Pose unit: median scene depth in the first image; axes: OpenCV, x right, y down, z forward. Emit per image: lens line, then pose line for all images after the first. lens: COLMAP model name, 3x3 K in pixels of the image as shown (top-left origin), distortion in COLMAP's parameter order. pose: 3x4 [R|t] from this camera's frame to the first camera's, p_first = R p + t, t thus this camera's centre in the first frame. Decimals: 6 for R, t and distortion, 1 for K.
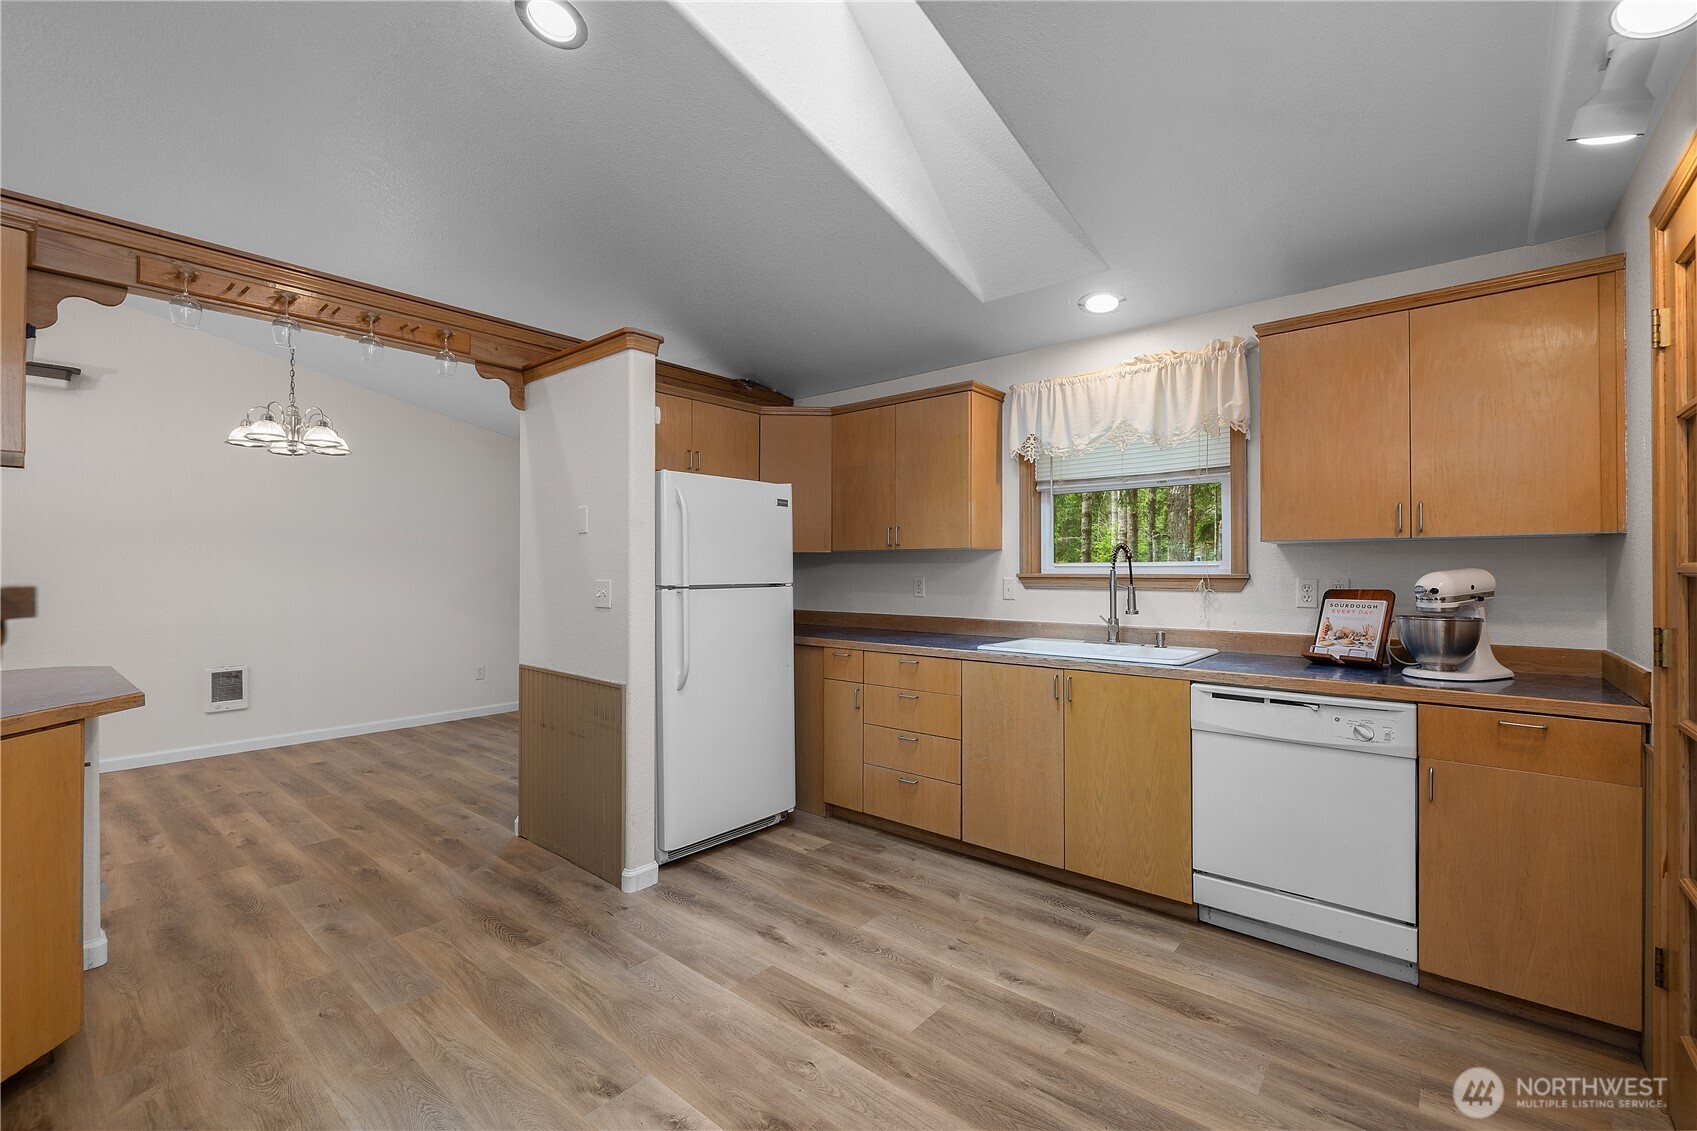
lens RADIAL K [[720.4, 0, 848.8], [0, 720.4, 563.9], [0, 0, 1]] dist [-0.002276, 0.001058]
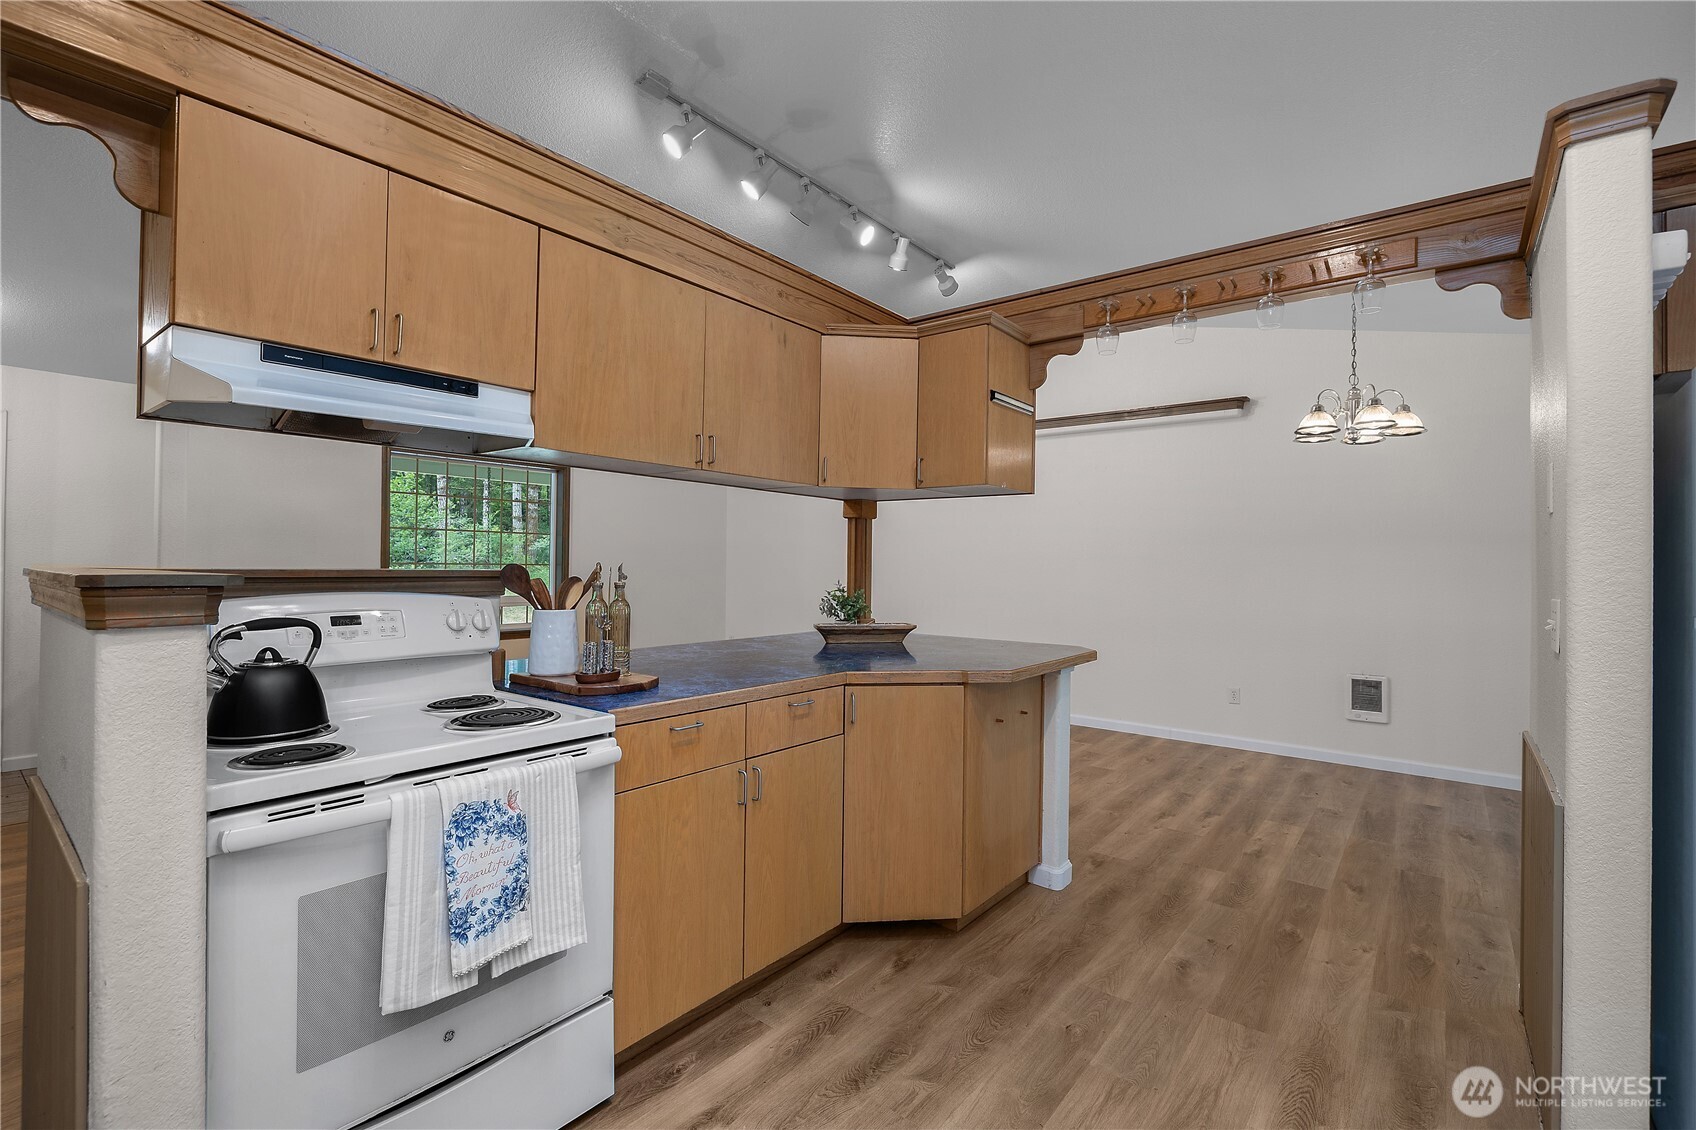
lens RADIAL K [[751.5, 0, 832.3], [0, 751.5, 566.8], [0, 0, 1]] dist [-0.008299, 0.001292]
pose [[0.011729, 0.000082, -0.999931, 0.193667], [-0.003434, 0.999994, 0.000041, -0.000558], [0.999925, 0.003434, 0.011729, 0.450004]]
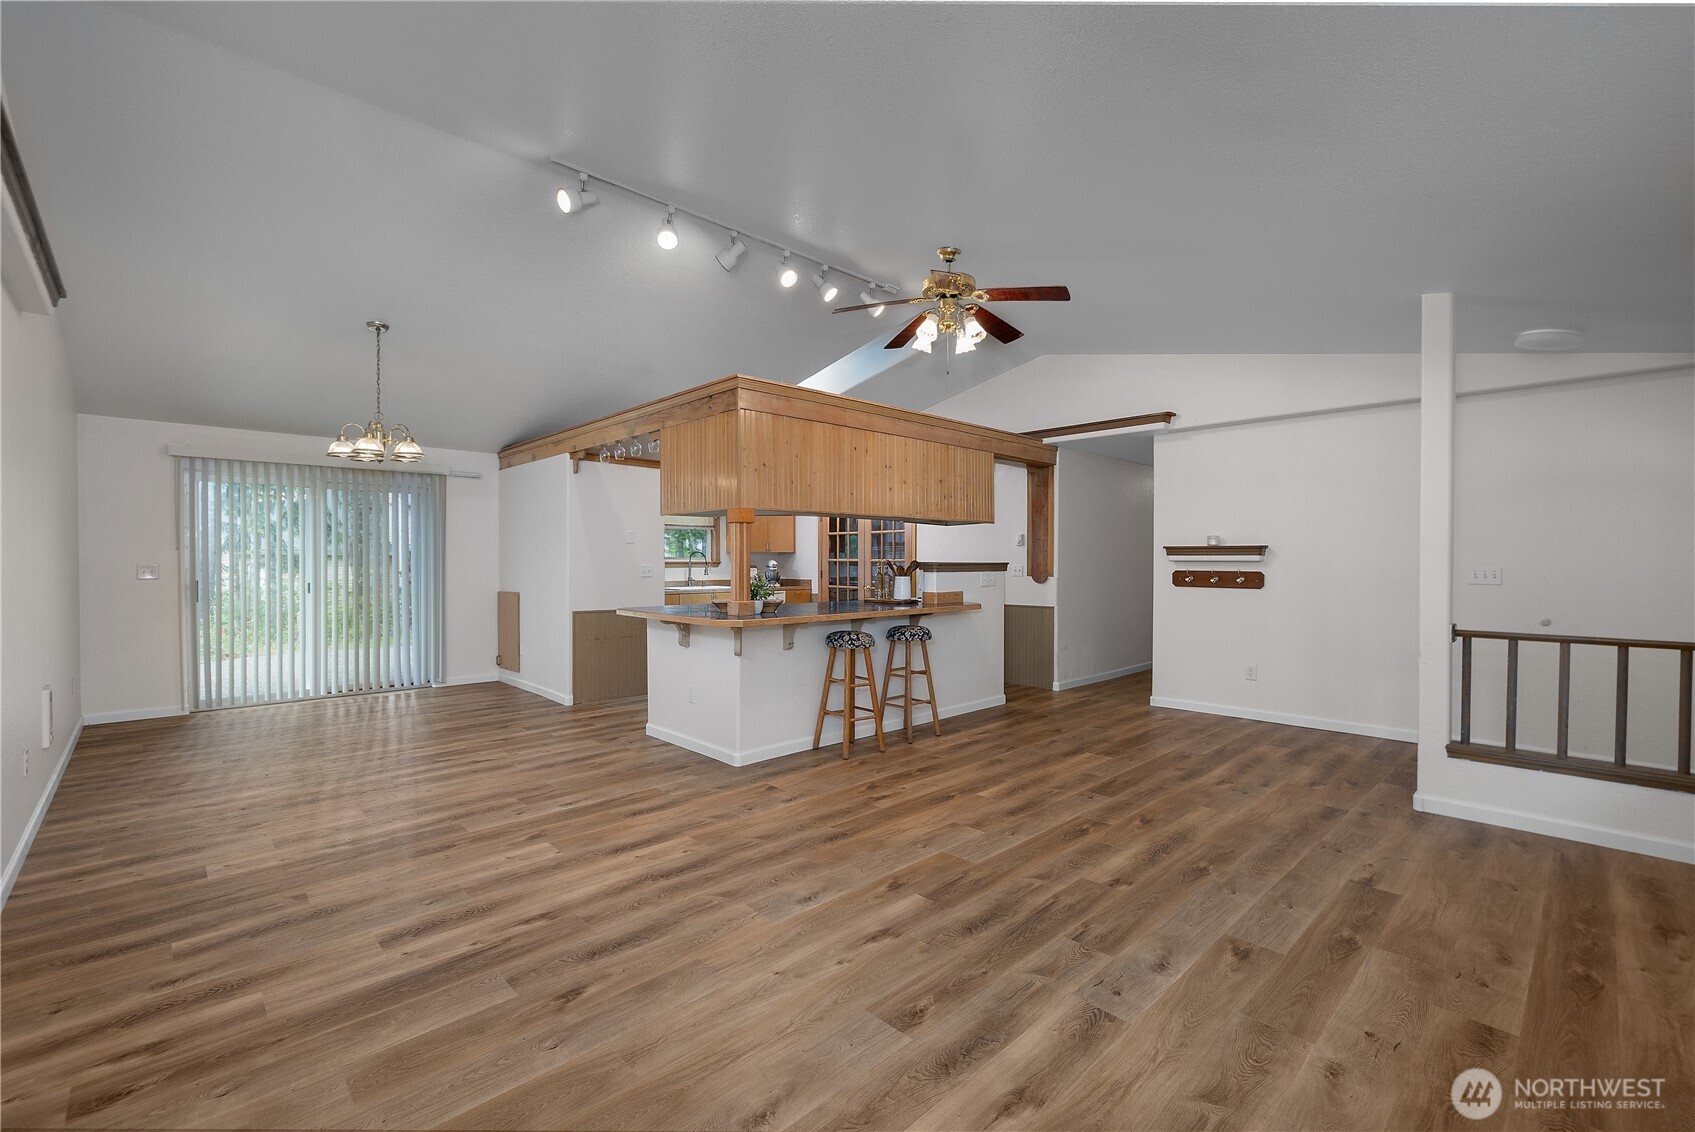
lens RADIAL K [[719.5, 0, 860.0], [0, 719.5, 560.4], [0, 0, 1]] dist [-0.002276, 0.001058]
pose [[0.086618, -0.000978, 0.996241, -2.502855], [-0.011426, 0.999933, 0.001975, -0.003331], [-0.996176, -0.011554, 0.086601, 0.120562]]
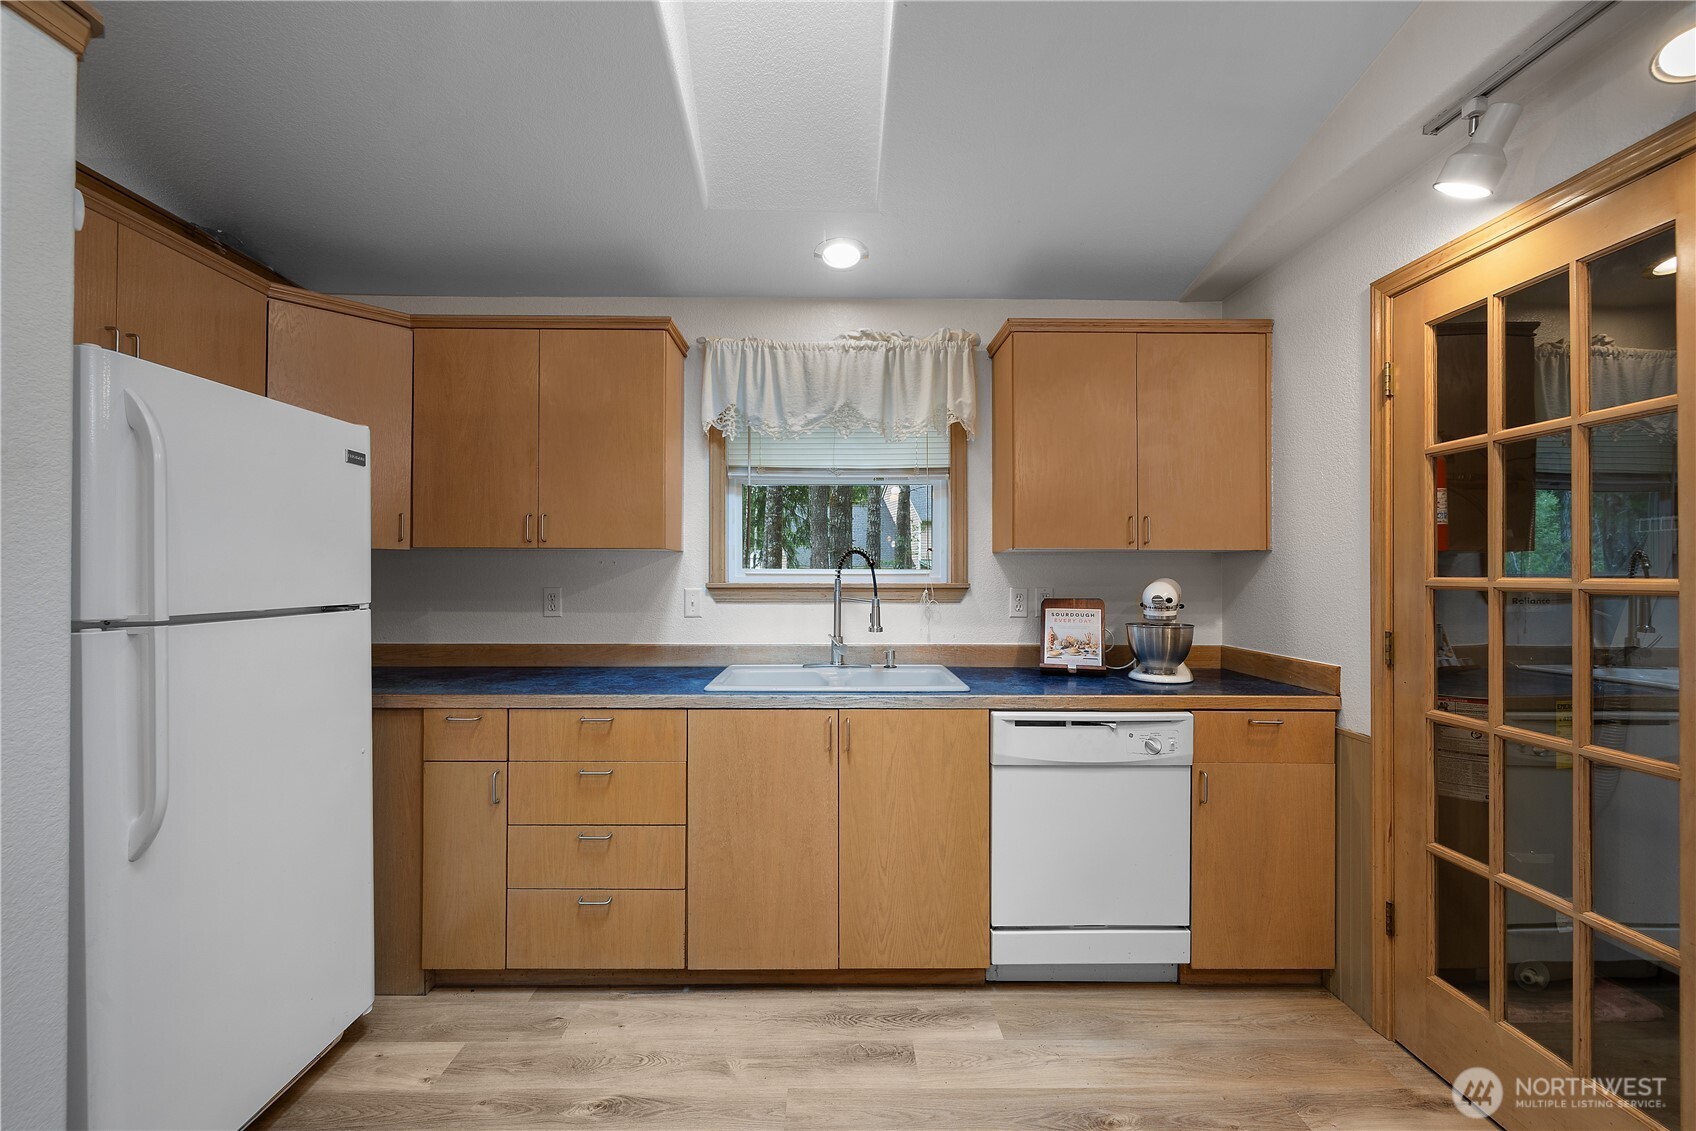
lens RADIAL K [[719.9, 0, 833.3], [0, 719.9, 566.9], [0, 0, 1]] dist [-0.002276, 0.001058]
pose [[0.761355, 0.007637, 0.648290, -0.193116], [-0.009043, 0.999958, -0.001159, -0.004892], [-0.648272, -0.004980, 0.761393, 0.391358]]
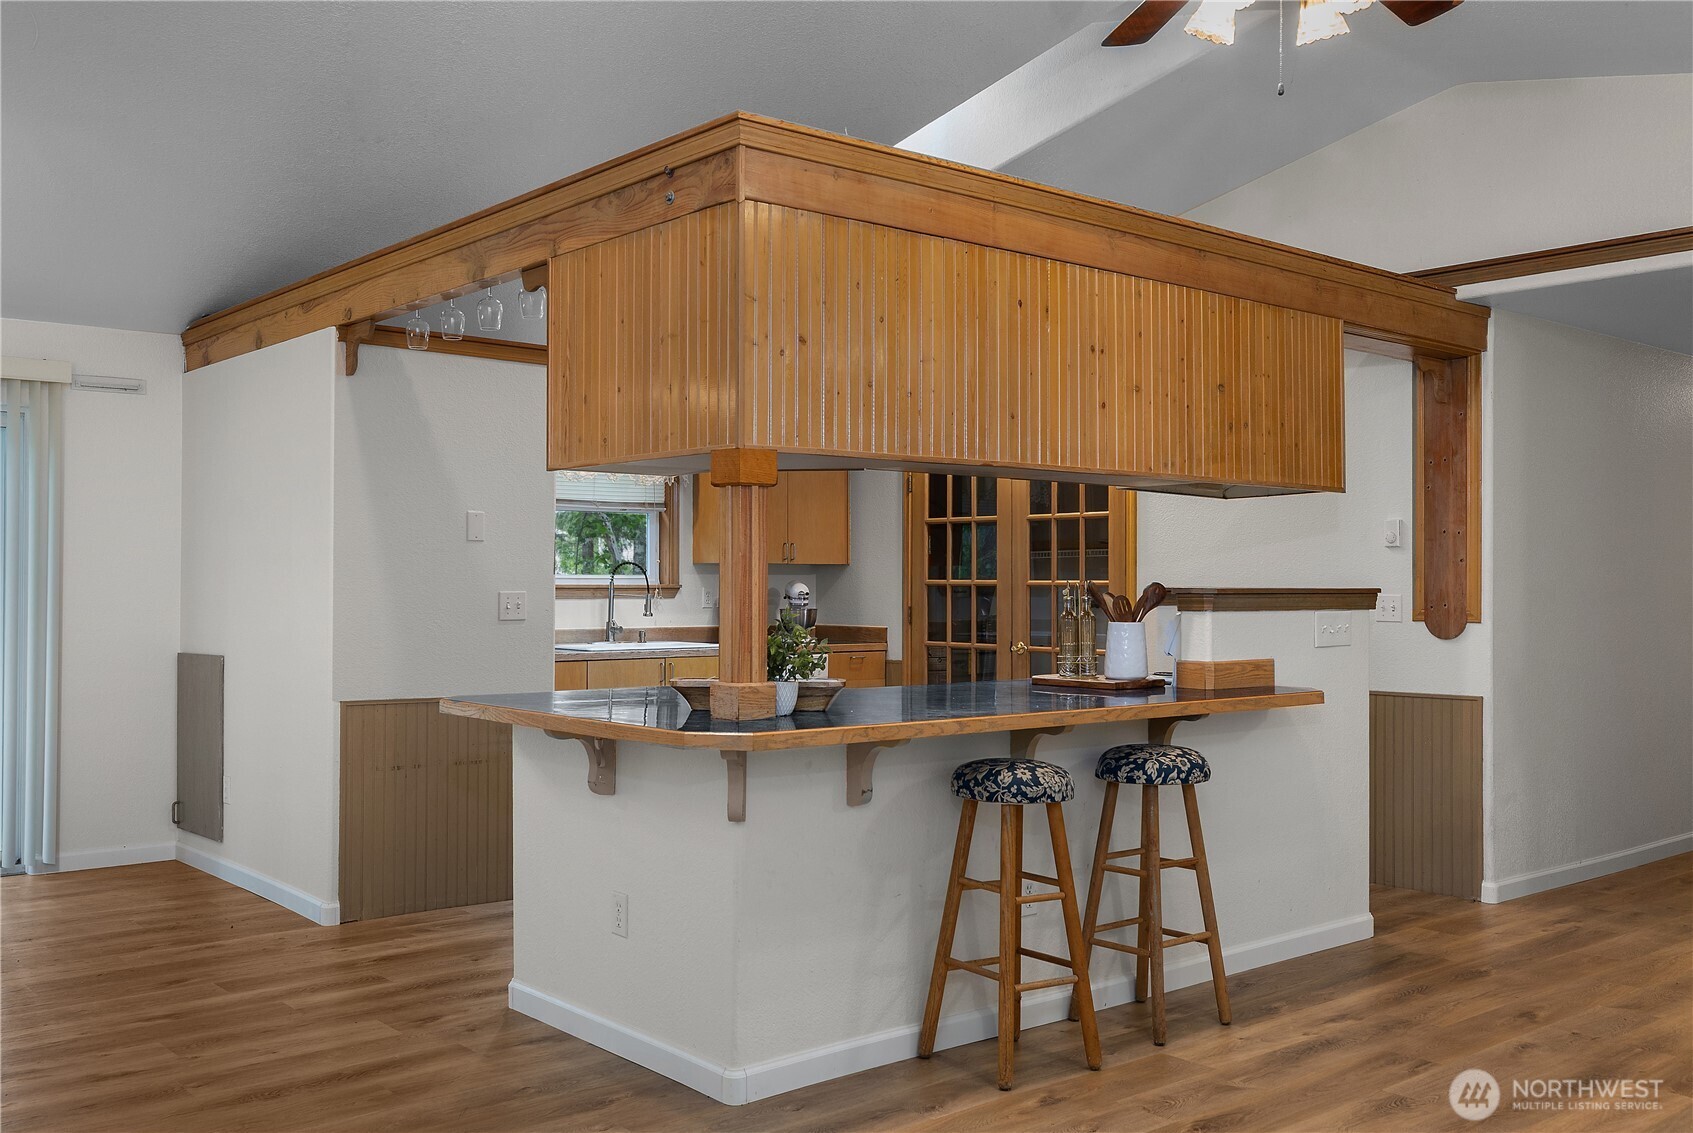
lens RADIAL K [[1550.2, 0, 825.5], [0, 1550.2, 571.7], [0, 0, 1]] dist [0.040812, 0.000000]
pose [[0.175549, 0.007349, 0.984443, -2.279677], [-0.013091, 0.999901, -0.005130, 0.000625], [-0.984384, -0.011987, 0.175628, 0.207974]]
